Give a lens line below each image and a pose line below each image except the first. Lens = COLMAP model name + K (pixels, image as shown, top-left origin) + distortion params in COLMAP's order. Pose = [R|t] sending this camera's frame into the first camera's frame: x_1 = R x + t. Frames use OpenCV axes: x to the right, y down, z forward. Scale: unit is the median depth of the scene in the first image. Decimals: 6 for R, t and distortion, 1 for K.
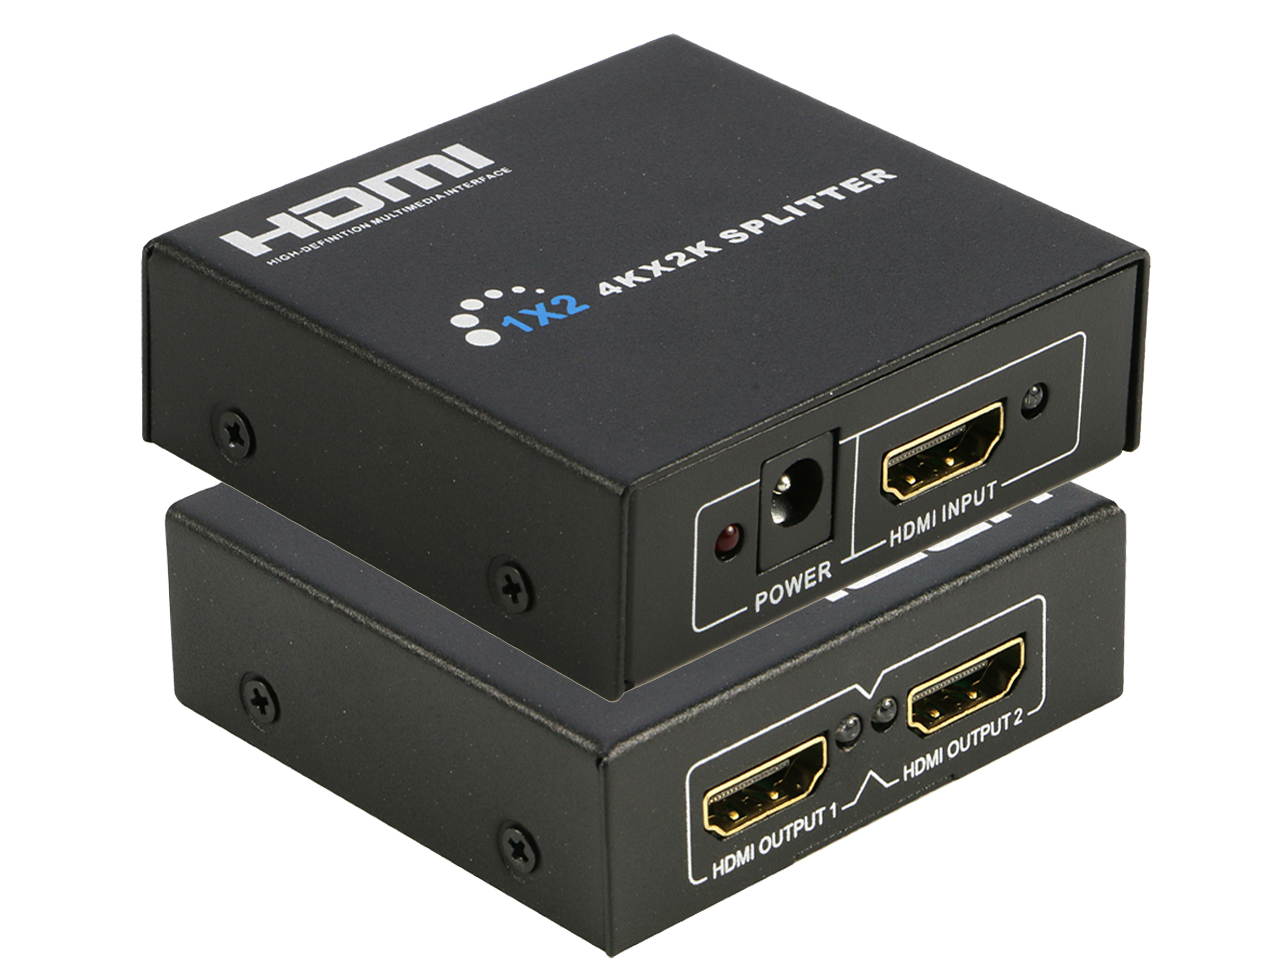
lens RADIAL K [[6937.0, 0, 639.7], [0, 6937.0, 480.0], [0, 0, 1]] dist [-0.383025, 0.000000]
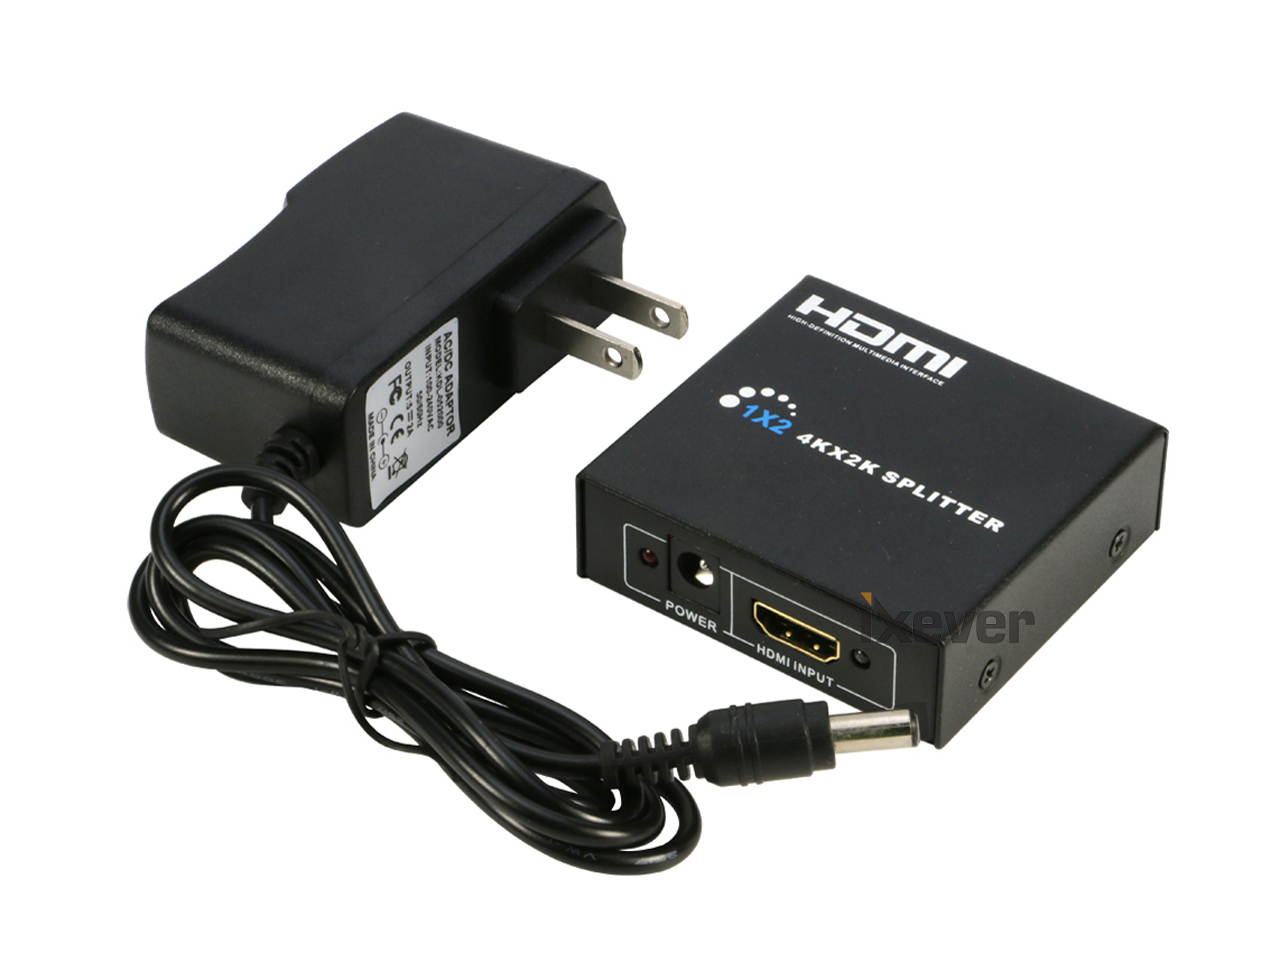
lens RADIAL K [[3995.9, 0, 640.3], [0, 3995.9, 480.6], [0, 0, 1]] dist [0.345972, 0.000000]
pose [[0.167392, 0.612322, -0.772685, 0.745787], [-0.472454, 0.737711, 0.482255, -0.469203], [0.865313, 0.284333, 0.412780, 0.555090]]
